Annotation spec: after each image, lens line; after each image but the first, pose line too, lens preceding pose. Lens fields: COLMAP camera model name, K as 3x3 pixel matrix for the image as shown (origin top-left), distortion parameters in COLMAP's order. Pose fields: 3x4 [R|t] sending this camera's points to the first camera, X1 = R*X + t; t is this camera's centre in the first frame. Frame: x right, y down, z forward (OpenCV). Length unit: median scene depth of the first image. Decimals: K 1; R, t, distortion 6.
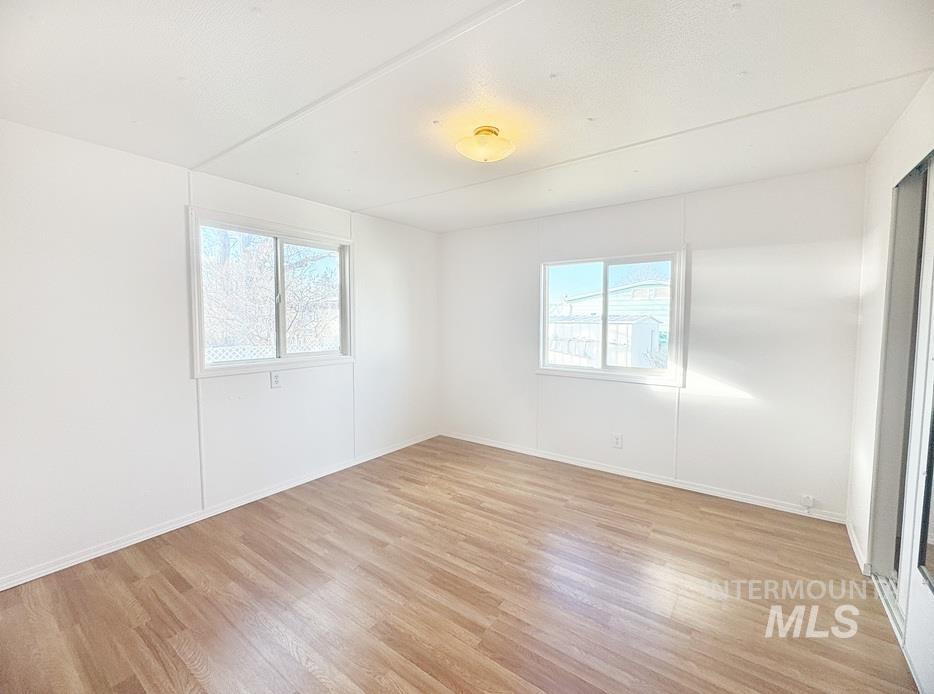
lens RADIAL K [[397.0, 0, 470.8], [0, 397.0, 346.9], [0, 0, 1]] dist [0.001399, 0.000006]
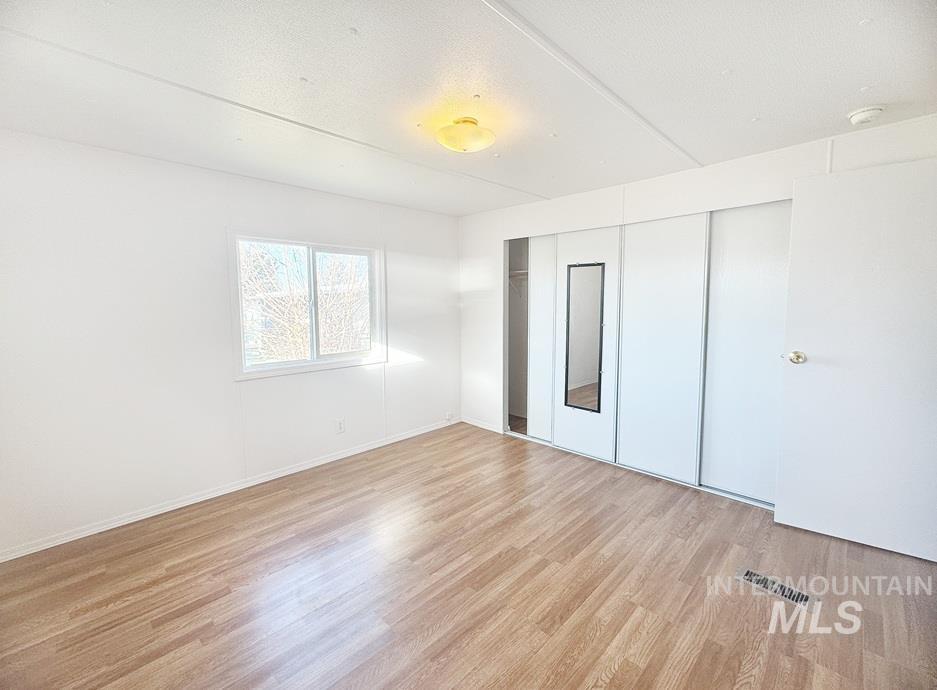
lens RADIAL K [[400.6, 0, 471.9], [0, 400.6, 340.2], [0, 0, 1]] dist [0.001843, 0.000211]
pose [[0.141504, -0.090876, 0.985758, -0.636344], [0.078337, 0.993683, 0.080361, -0.043828], [-0.986833, 0.065850, 0.147729, 0.544815]]
